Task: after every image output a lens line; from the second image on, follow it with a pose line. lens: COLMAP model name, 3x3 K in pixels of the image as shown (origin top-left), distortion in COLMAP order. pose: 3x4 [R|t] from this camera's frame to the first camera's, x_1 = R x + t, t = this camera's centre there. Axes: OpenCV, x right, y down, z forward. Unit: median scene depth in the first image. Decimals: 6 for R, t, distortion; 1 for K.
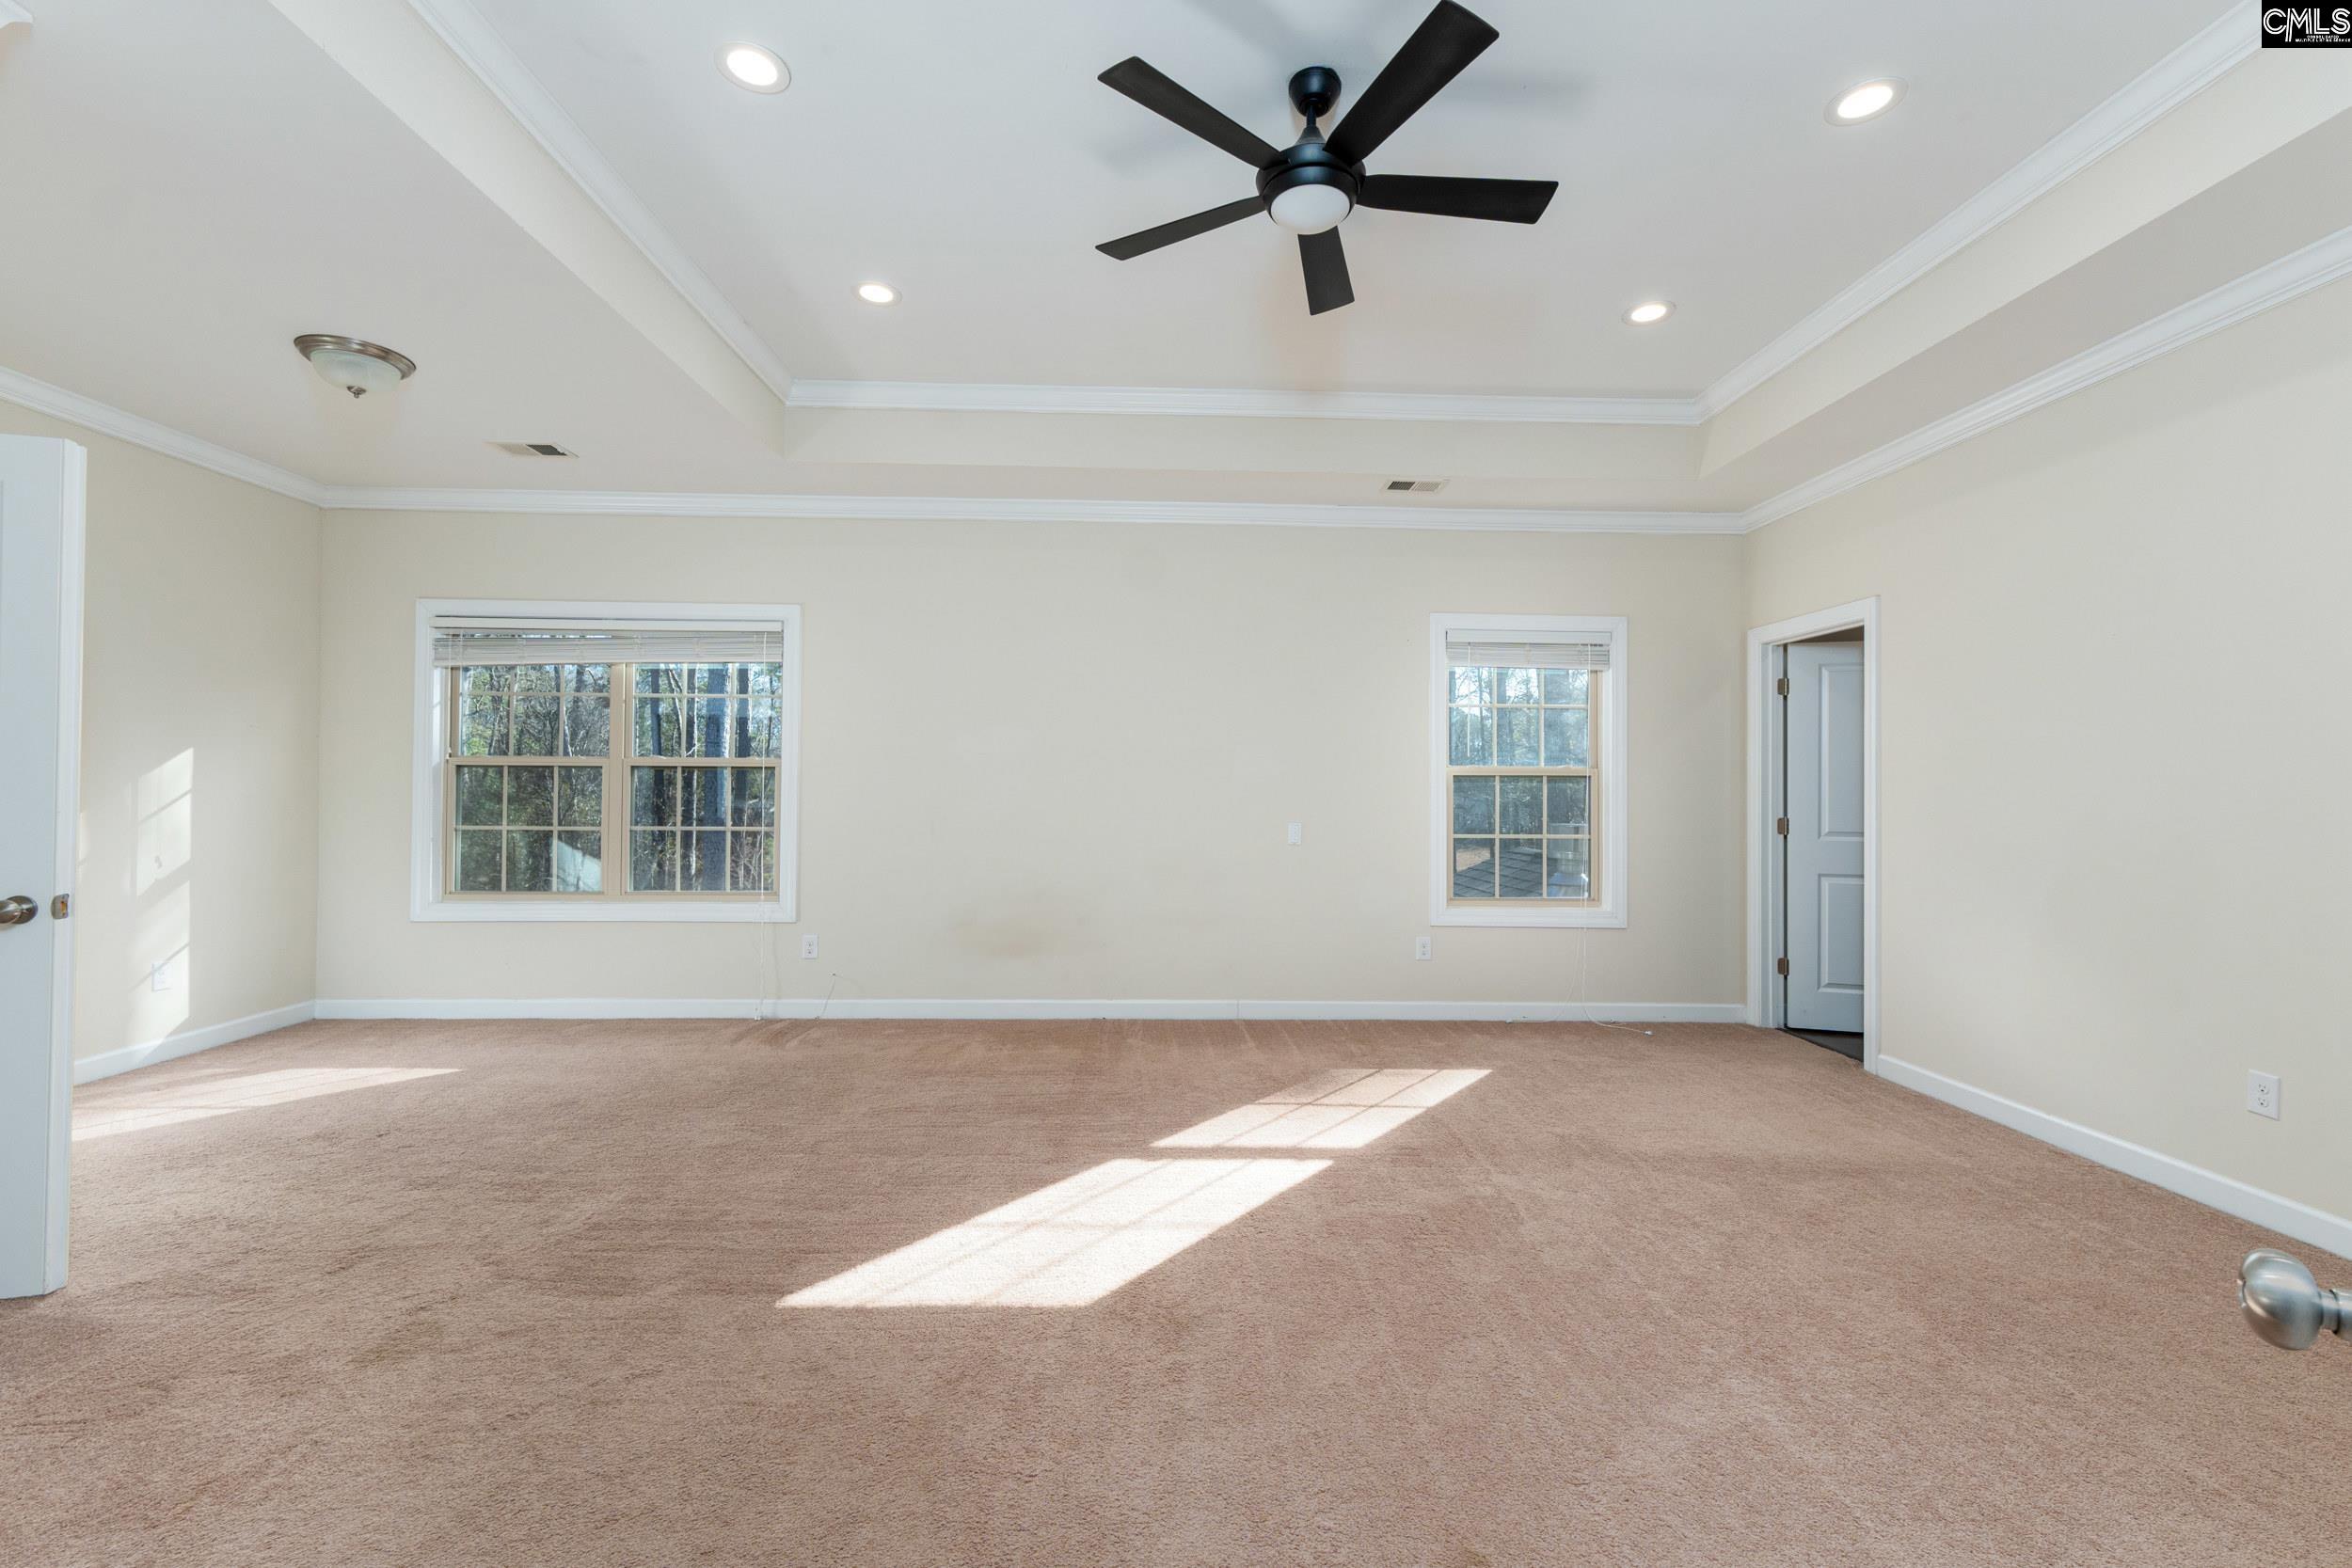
lens RADIAL K [[985.9, 0, 1178.6], [0, 985.9, 776.2], [0, 0, 1]] dist [0.004331, 0.000314]
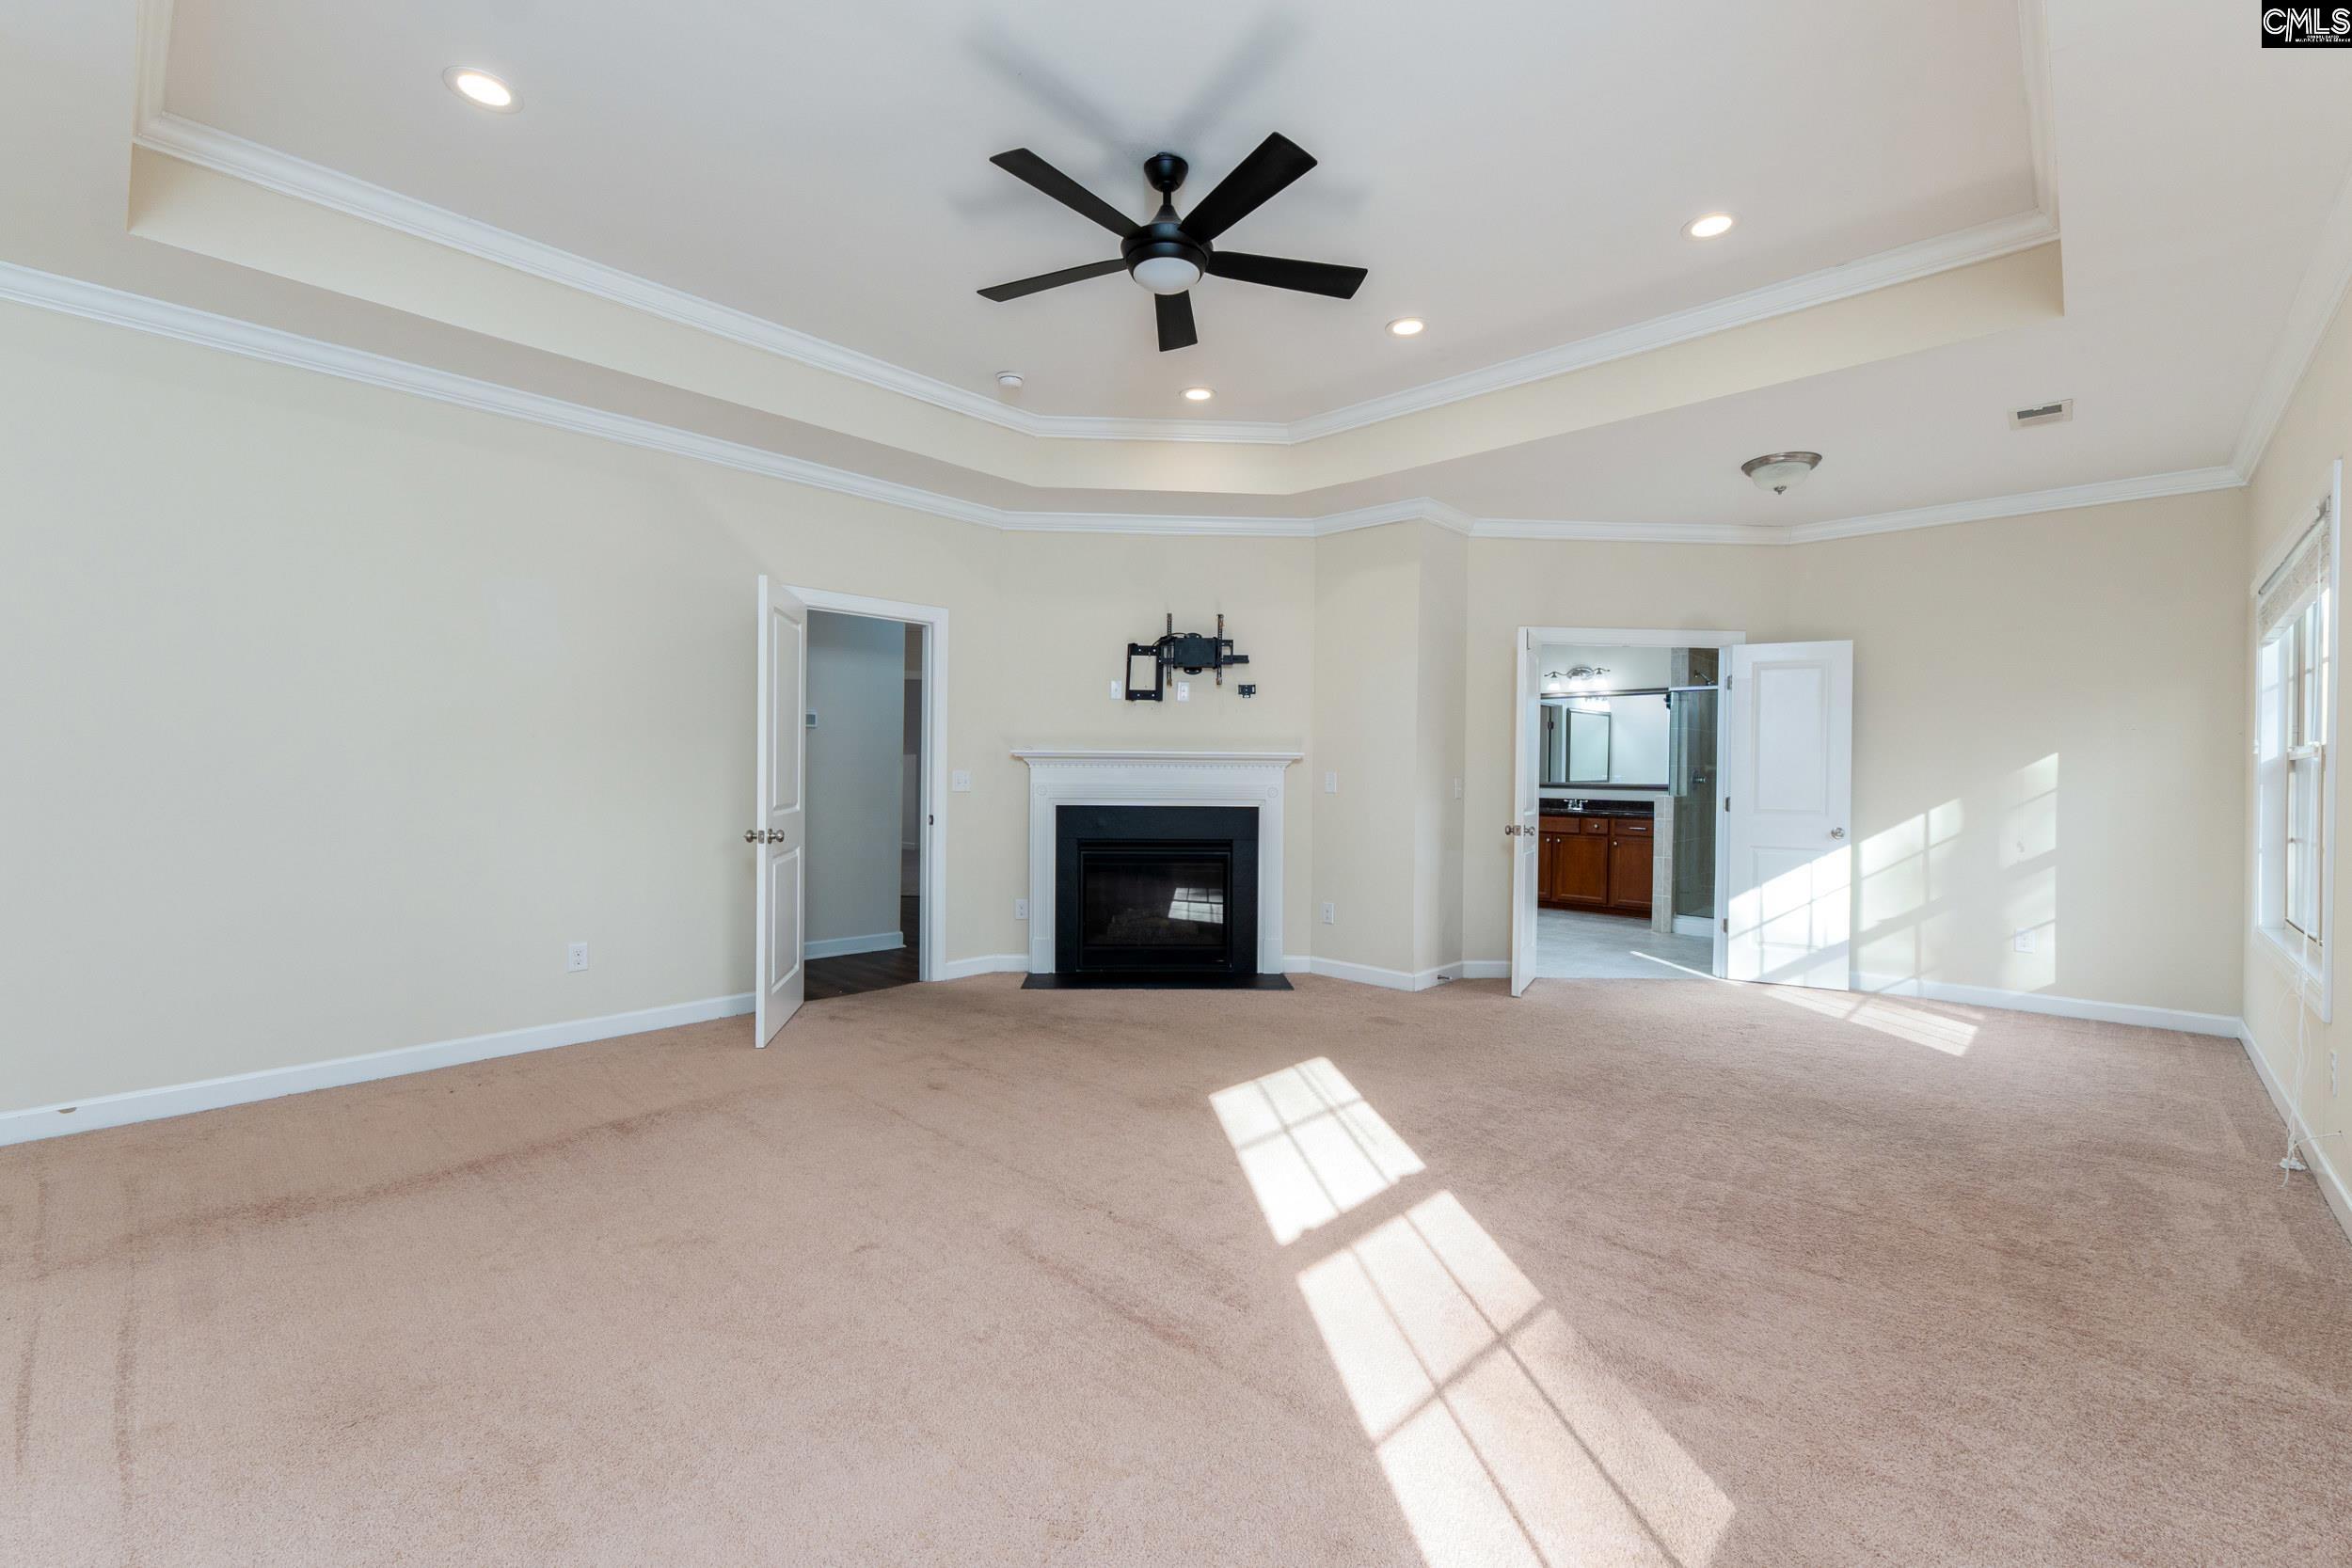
lens RADIAL K [[985.9, 0, 1178.6], [0, 985.9, 776.2], [0, 0, 1]] dist [0.004331, 0.000314]
pose [[-0.700780, -0.014739, -0.713226, 0.708716], [-0.007397, 0.999883, -0.013394, 0.027930], [0.713340, -0.004110, -0.700807, 1.361052]]
